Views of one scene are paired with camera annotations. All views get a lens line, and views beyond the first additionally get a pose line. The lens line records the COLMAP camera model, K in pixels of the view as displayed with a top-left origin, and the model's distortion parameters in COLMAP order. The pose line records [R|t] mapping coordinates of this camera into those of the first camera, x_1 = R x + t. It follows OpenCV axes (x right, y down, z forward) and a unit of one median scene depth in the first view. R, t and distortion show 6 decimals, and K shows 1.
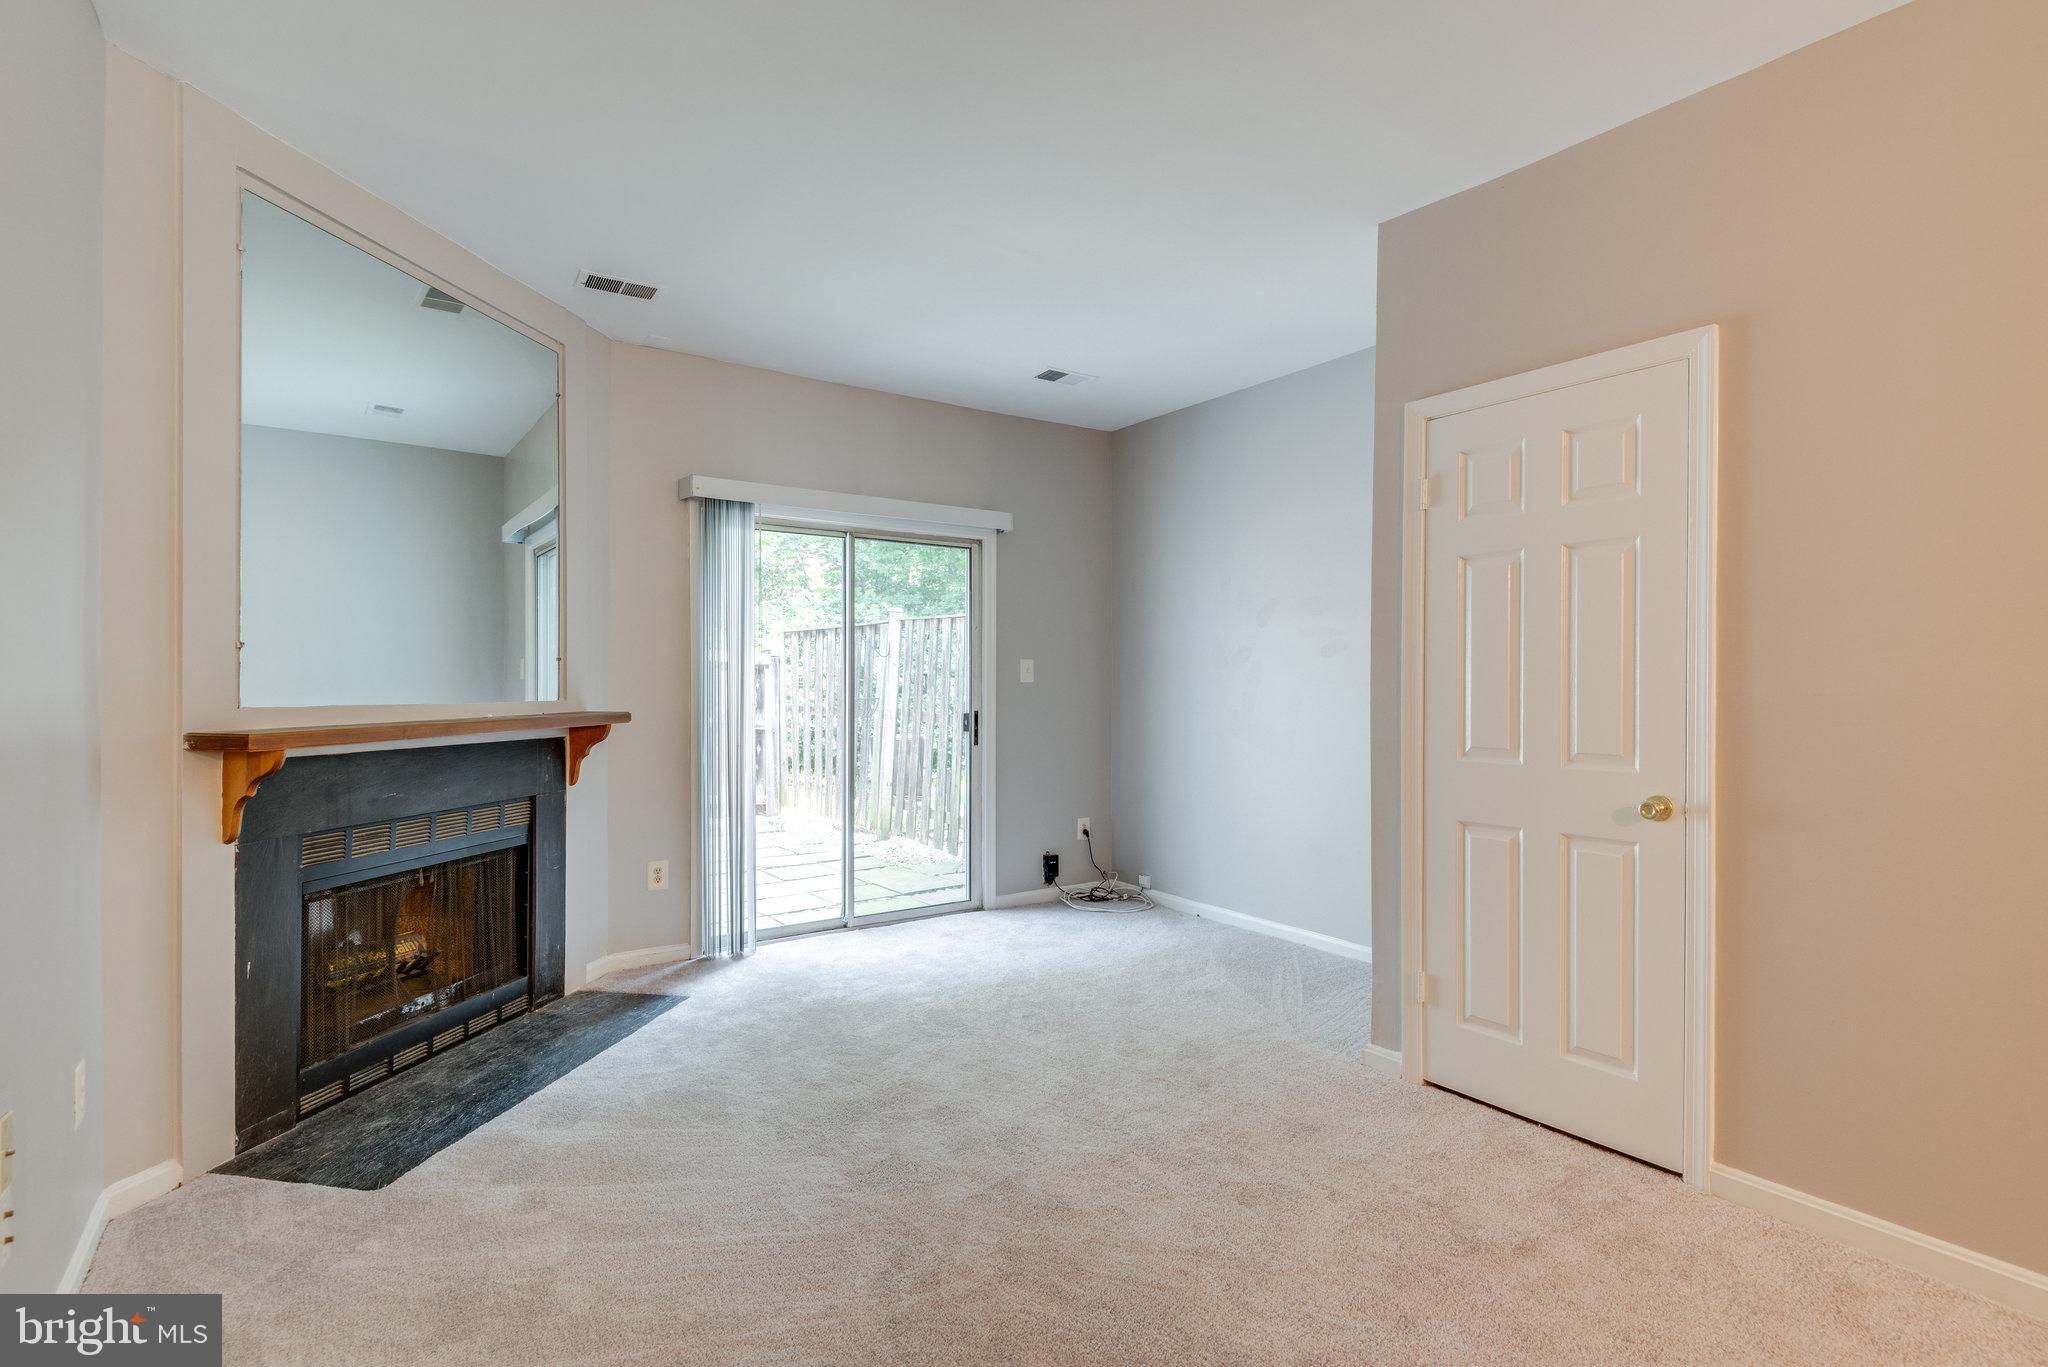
lens RADIAL K [[968.6, 0, 1023.5], [0, 968.6, 690.4], [0, 0, 1]] dist [0.013031, -0.008936]
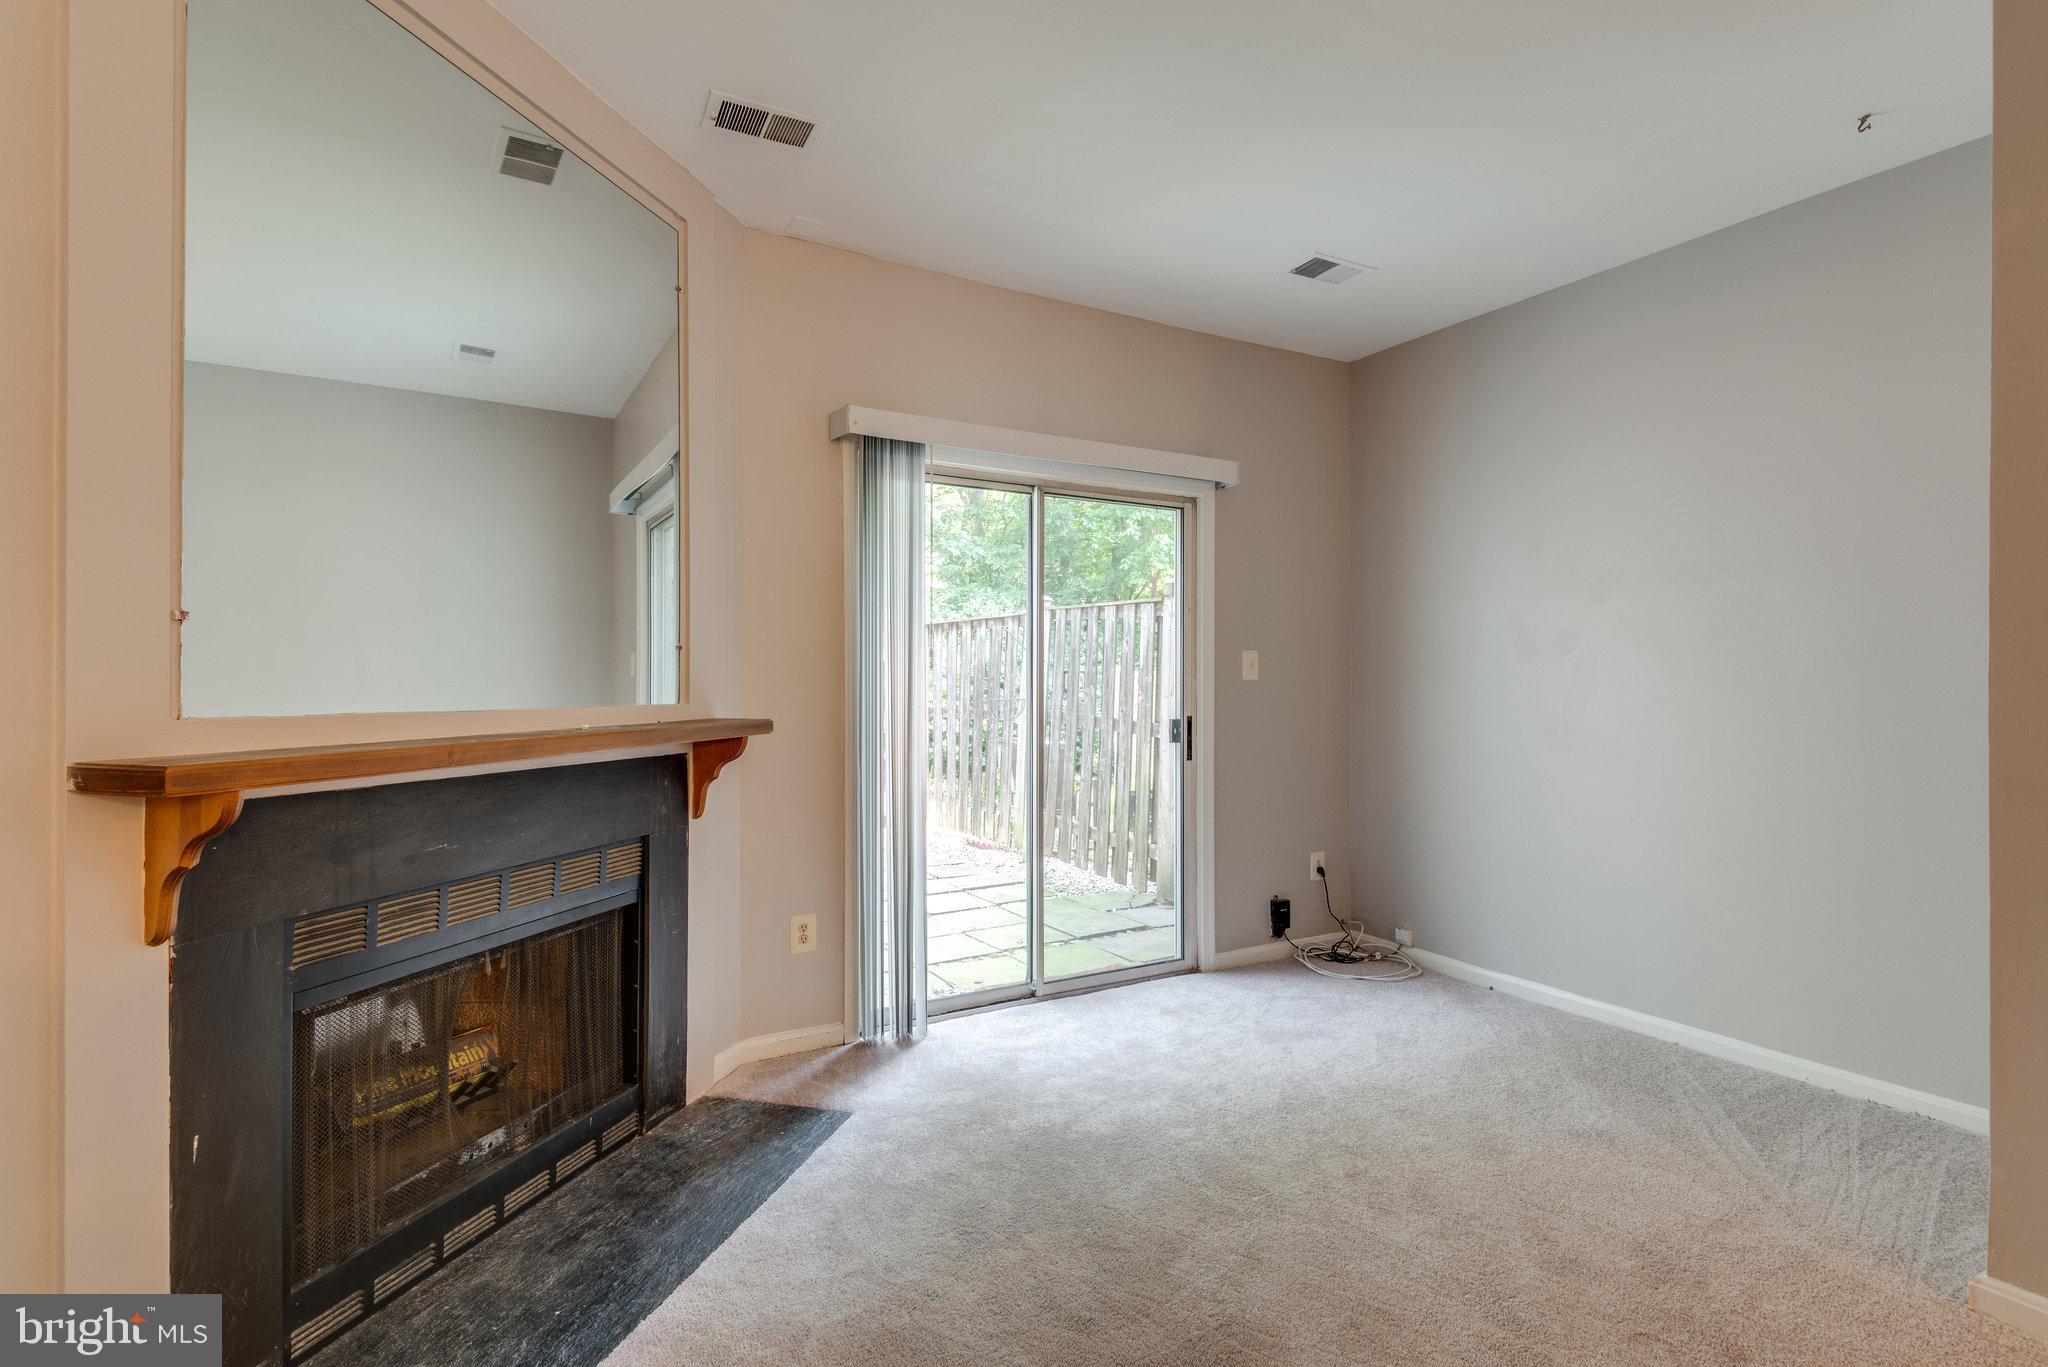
lens RADIAL K [[968.6, 0, 1040.7], [0, 968.6, 687.7], [0, 0, 1]] dist [0.013031, -0.008936]
pose [[0.996716, -0.000061, -0.080979, -0.142328], [-0.000166, 0.999996, -0.002796, 0.000176], [0.080979, 0.002800, 0.996712, 0.282404]]
